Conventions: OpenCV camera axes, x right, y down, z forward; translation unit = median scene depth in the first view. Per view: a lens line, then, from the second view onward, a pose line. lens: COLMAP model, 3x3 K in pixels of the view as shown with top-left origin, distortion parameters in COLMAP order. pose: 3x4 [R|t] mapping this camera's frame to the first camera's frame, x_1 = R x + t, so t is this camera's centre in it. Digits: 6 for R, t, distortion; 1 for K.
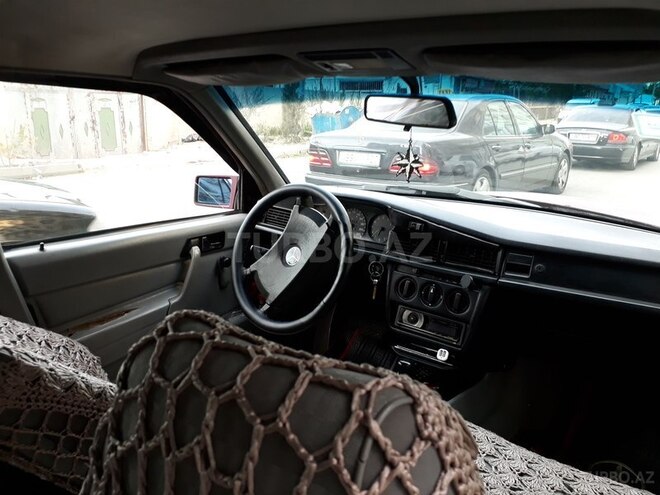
lens RADIAL K [[523.7, 0, 330.6], [0, 523.7, 245.6], [0, 0, 1]] dist [0.027705, -0.005601]
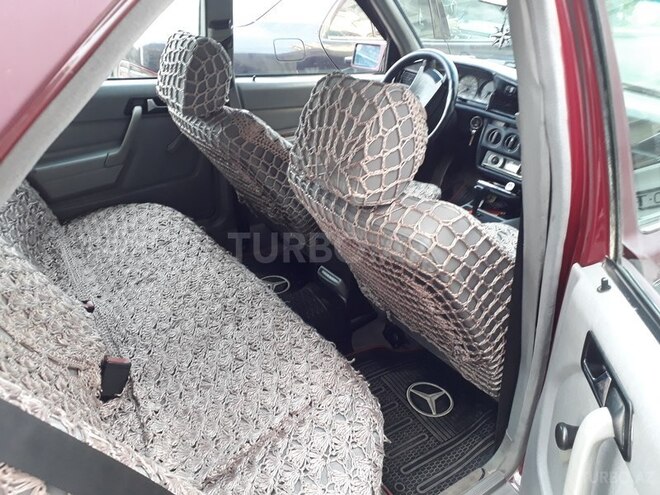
lens RADIAL K [[523.7, 0, 331.4], [0, 523.7, 249.5], [0, 0, 1]] dist [0.027705, -0.005601]
pose [[0.952131, 0.169122, -0.254643, 0.142488], [-0.113089, 0.968791, 0.220578, 0.113209], [0.284001, -0.181222, 0.941542, -0.455430]]
